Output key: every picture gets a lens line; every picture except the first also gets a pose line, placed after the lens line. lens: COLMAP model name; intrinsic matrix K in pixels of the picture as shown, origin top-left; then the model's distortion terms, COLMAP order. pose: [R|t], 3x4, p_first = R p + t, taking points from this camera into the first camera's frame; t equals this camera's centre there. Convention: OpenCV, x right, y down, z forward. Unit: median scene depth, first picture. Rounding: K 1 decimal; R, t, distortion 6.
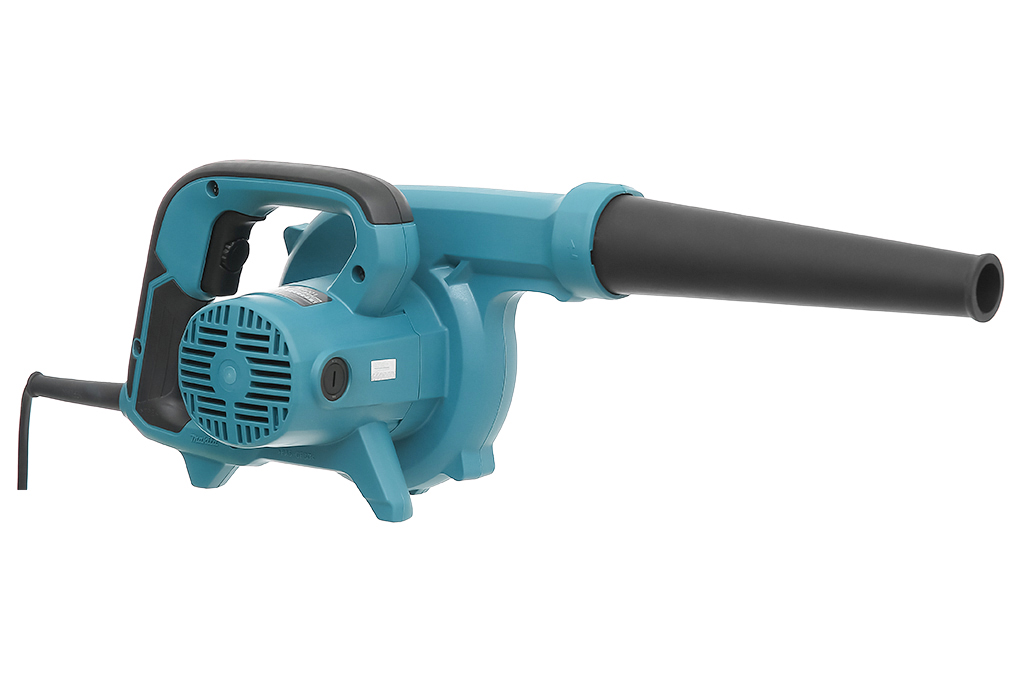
lens RADIAL K [[2100.7, 0, 510.0], [0, 2100.7, 340.0], [0, 0, 1]] dist [0.205836, 0.202778]
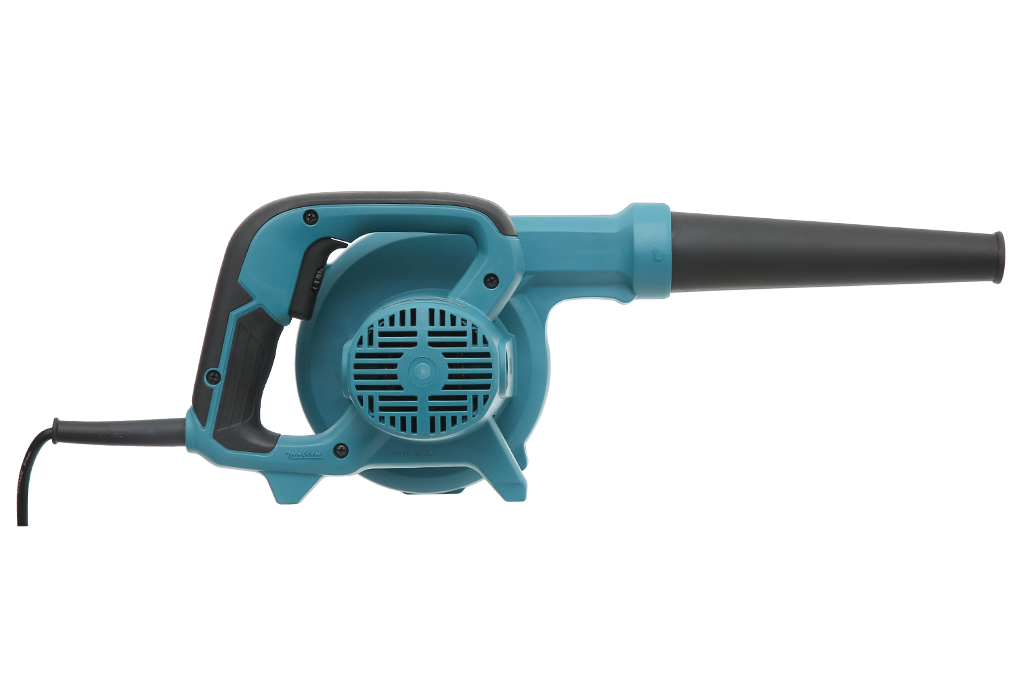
lens RADIAL K [[2100.7, 0, 510.0], [0, 2100.7, 340.0], [0, 0, 1]] dist [0.205836, 0.202778]
pose [[0.786073, -0.031764, 0.617316, -0.769109], [0.107283, 0.990533, -0.085643, 0.098604], [-0.608752, 0.133549, 0.782039, 0.114901]]
